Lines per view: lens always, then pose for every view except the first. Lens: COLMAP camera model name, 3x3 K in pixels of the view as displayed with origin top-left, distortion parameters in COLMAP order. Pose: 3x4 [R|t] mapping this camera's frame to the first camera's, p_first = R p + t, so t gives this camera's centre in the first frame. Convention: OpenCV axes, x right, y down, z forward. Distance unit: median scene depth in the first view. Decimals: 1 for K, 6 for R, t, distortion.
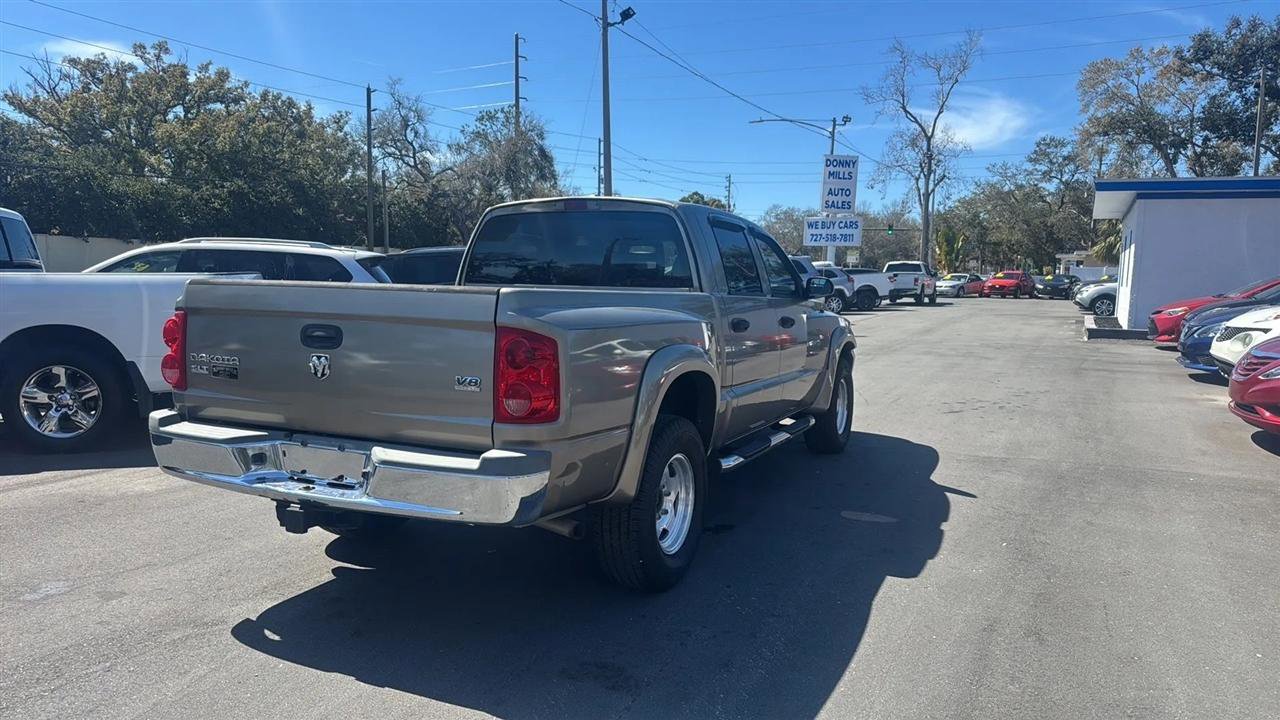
lens RADIAL K [[858.7, 0, 641.4], [0, 858.7, 367.9], [0, 0, 1]] dist [0.054806, -0.061168]
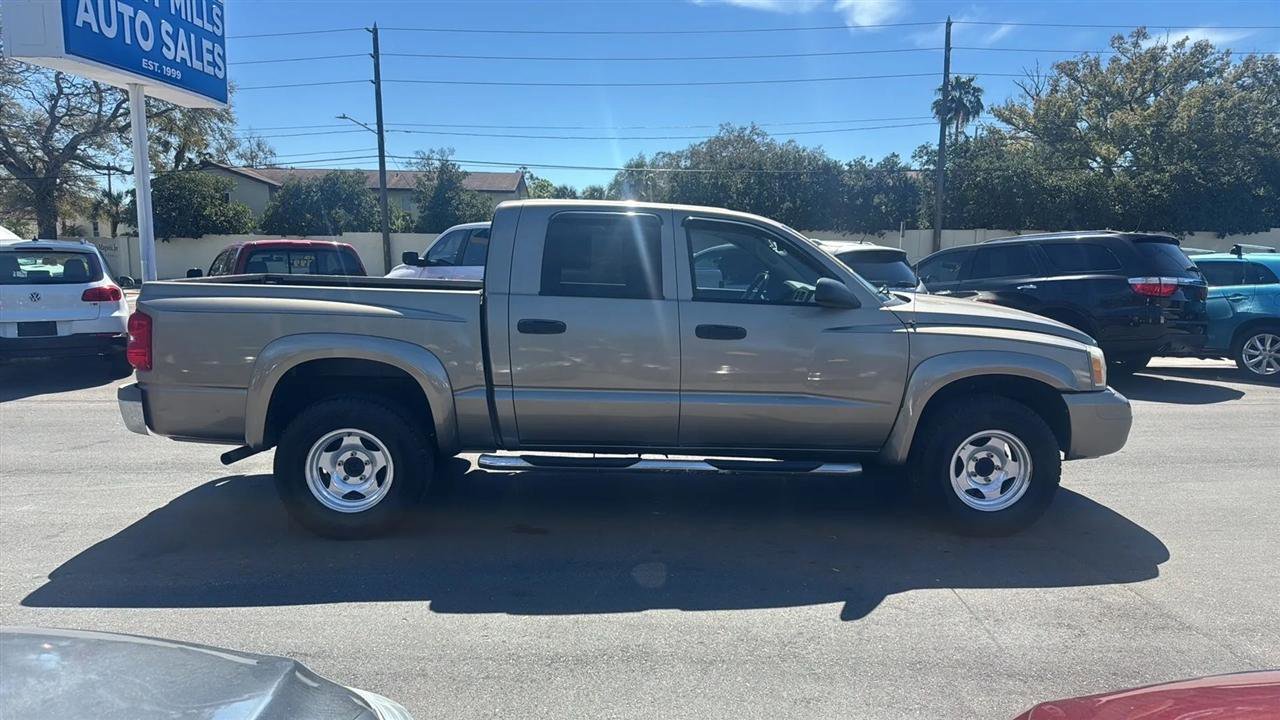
lens RADIAL K [[858.7, 0, 643.7], [0, 858.7, 363.2], [0, 0, 1]] dist [0.054806, -0.061168]
pose [[0.450804, 0.104565, -0.886477, 0.546011], [-0.095906, 0.993040, 0.068364, -0.056621], [0.887456, 0.054200, 0.457695, 0.350871]]
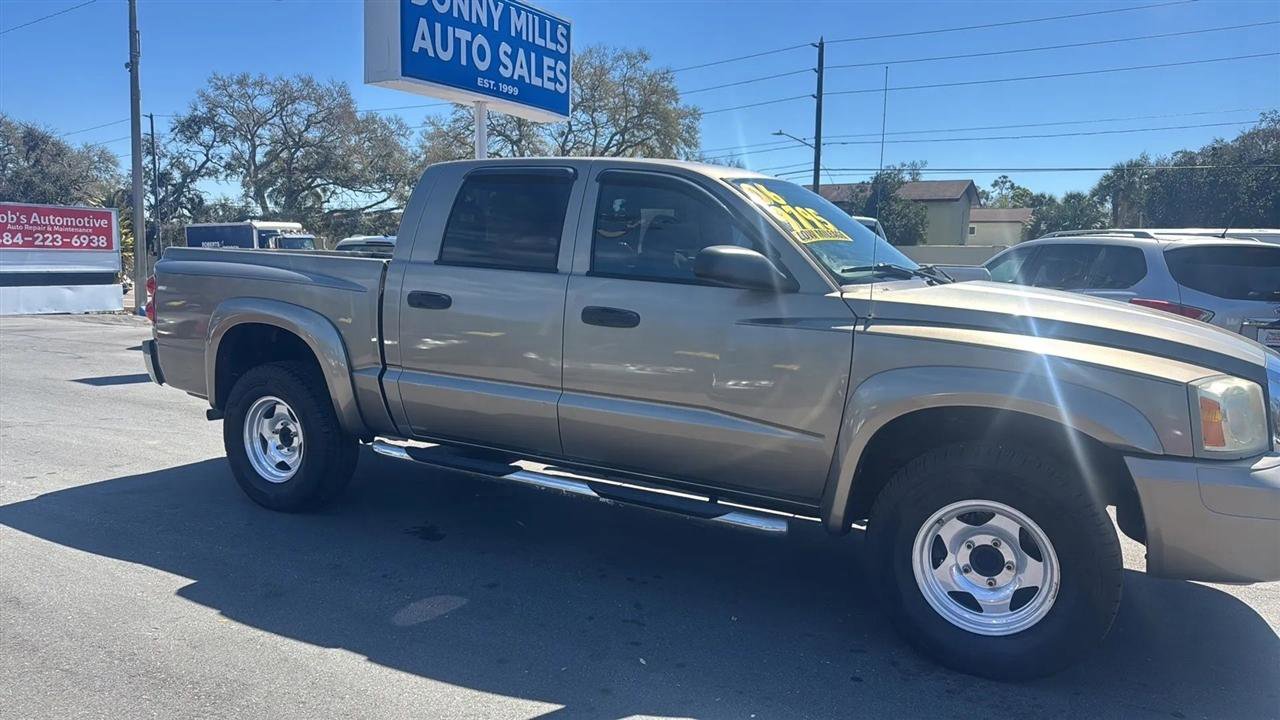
lens RADIAL K [[858.7, 0, 637.0], [0, 858.7, 369.2], [0, 0, 1]] dist [0.054806, -0.061168]
pose [[-0.078091, 0.108541, -0.991020, 0.473832], [-0.130116, 0.984443, 0.118073, -0.075293], [0.988419, 0.138168, -0.062753, 0.835410]]
